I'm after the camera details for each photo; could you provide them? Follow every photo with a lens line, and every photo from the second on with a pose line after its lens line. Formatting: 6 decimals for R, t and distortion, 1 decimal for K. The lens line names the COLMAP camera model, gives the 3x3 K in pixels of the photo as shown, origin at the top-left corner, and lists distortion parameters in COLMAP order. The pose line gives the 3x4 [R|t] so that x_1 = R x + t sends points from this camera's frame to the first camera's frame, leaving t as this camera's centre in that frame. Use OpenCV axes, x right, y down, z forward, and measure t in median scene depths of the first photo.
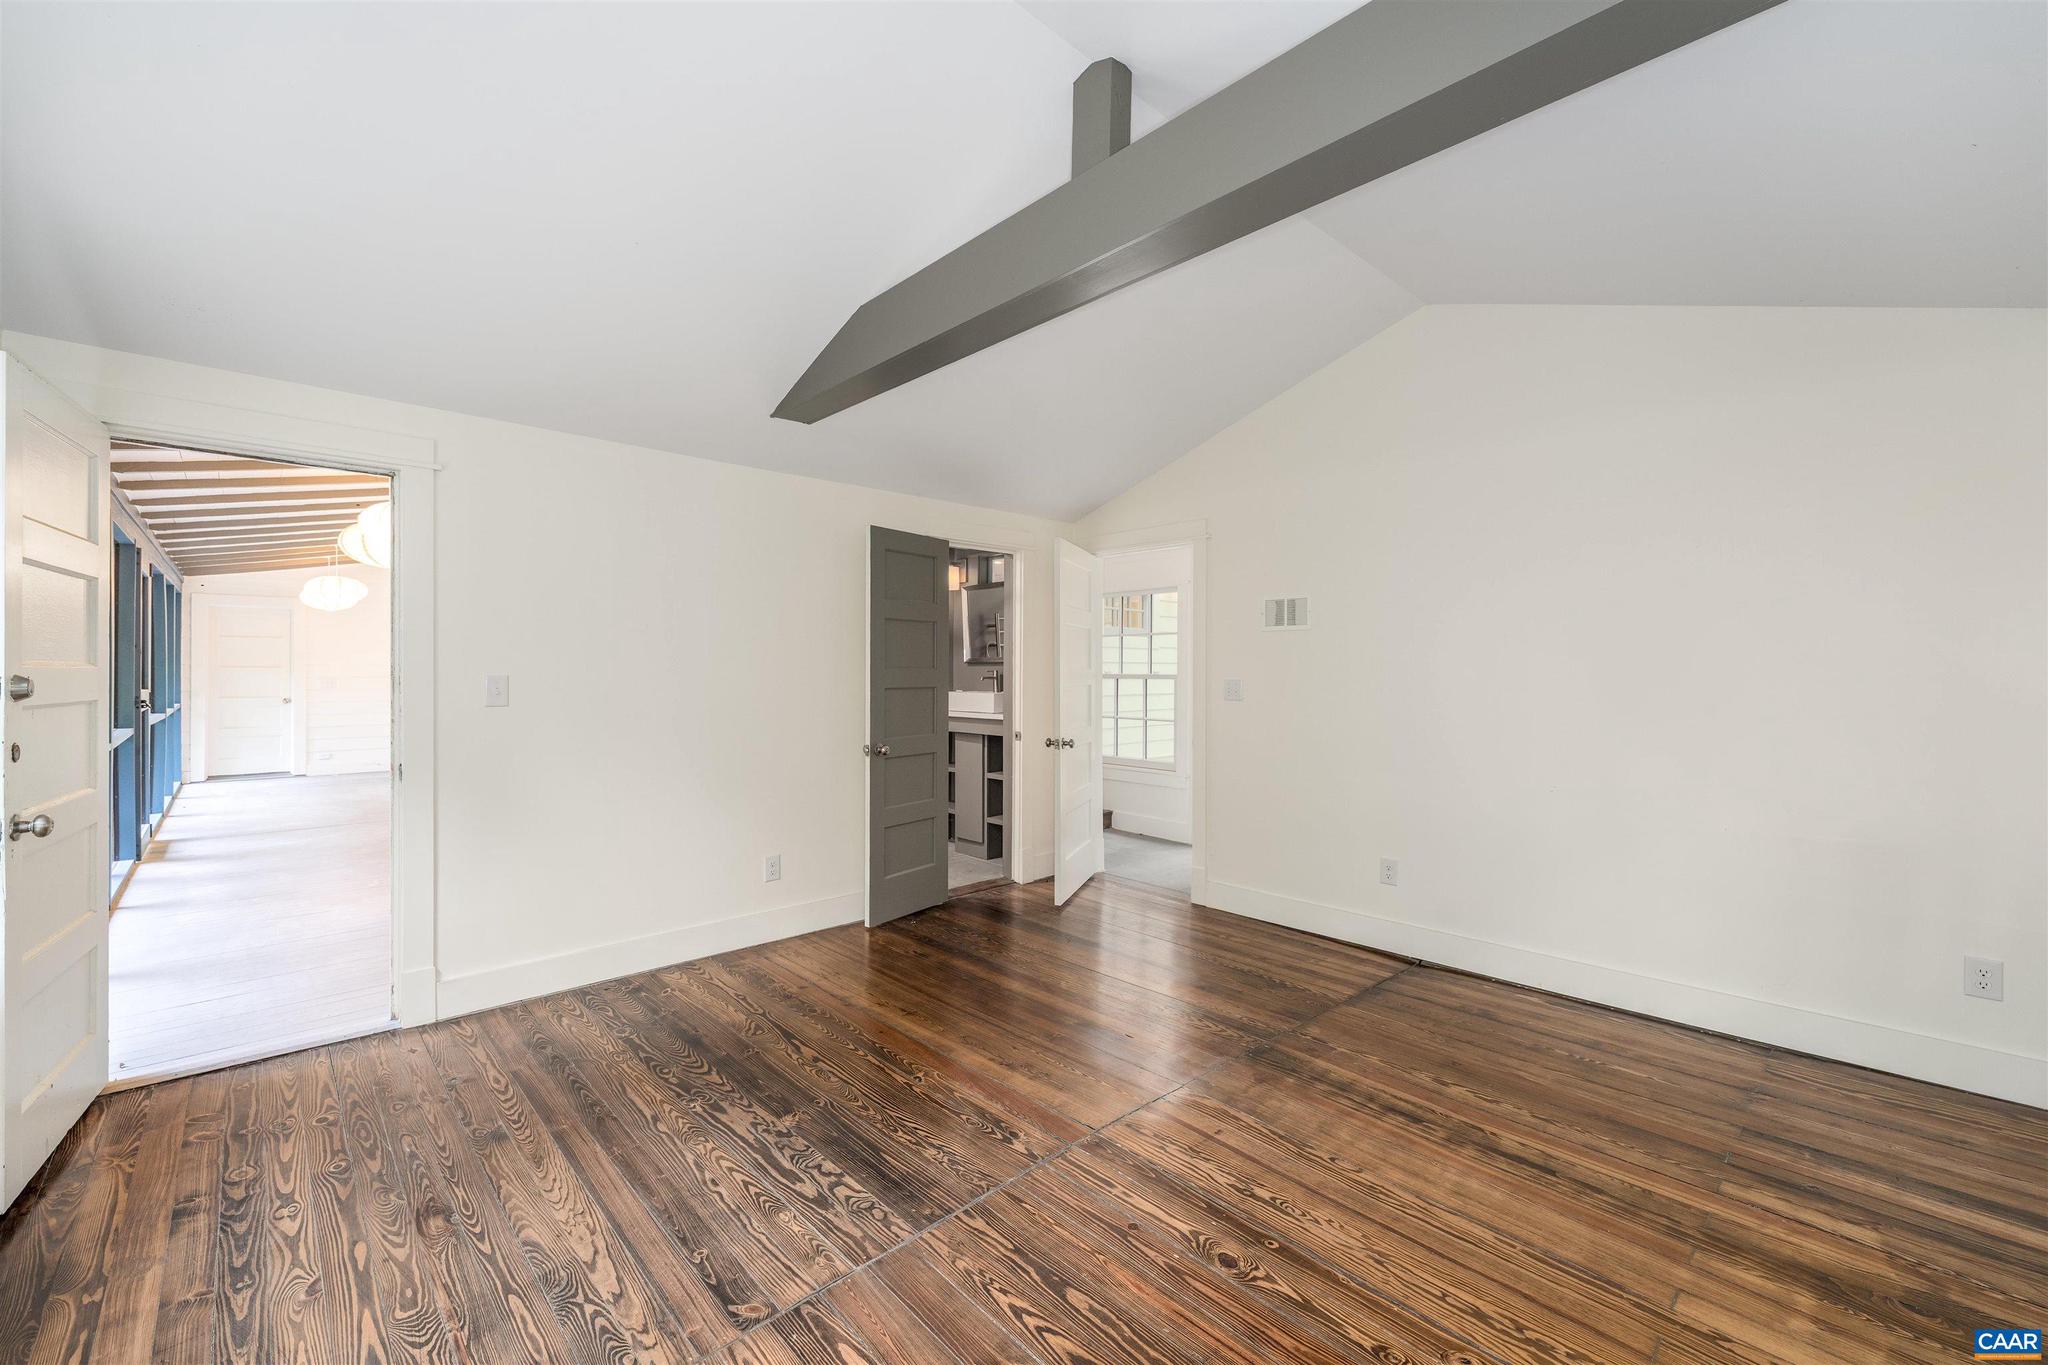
lens RADIAL K [[816.2, 0, 1020.7], [0, 816.2, 685.6], [0, 0, 1]] dist [-0.000497, -0.000240]
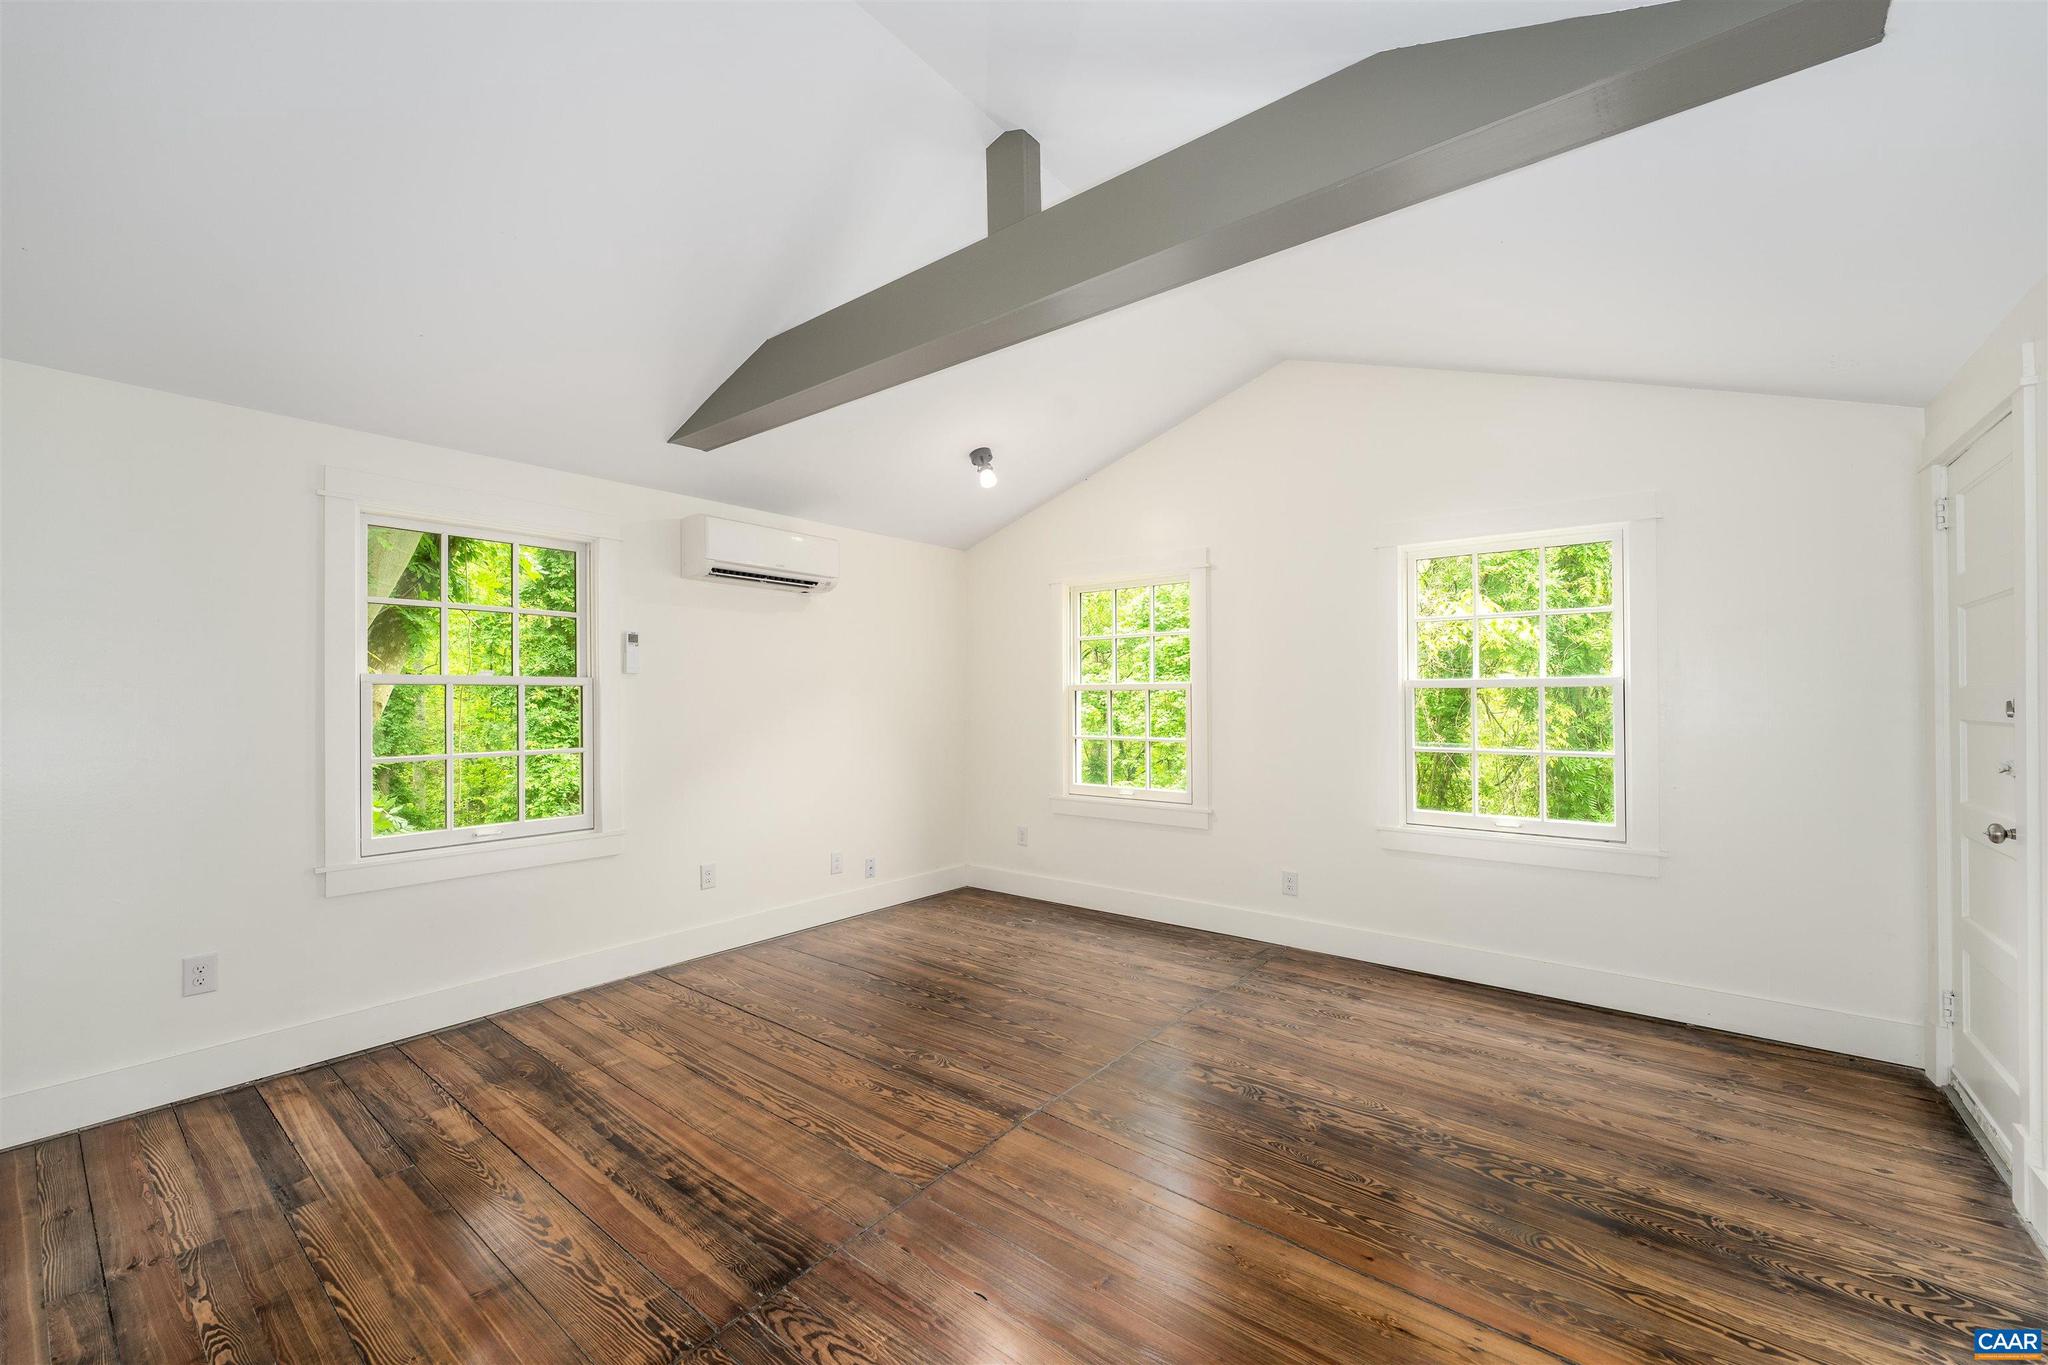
lens RADIAL K [[816.2, 0, 1020.7], [0, 816.2, 685.6], [0, 0, 1]] dist [-0.000497, -0.000240]
pose [[-0.988167, -0.002718, -0.153357, 0.261722], [-0.002660, 0.999996, -0.000579, -0.025566], [0.153358, -0.000164, -0.988171, 2.123072]]
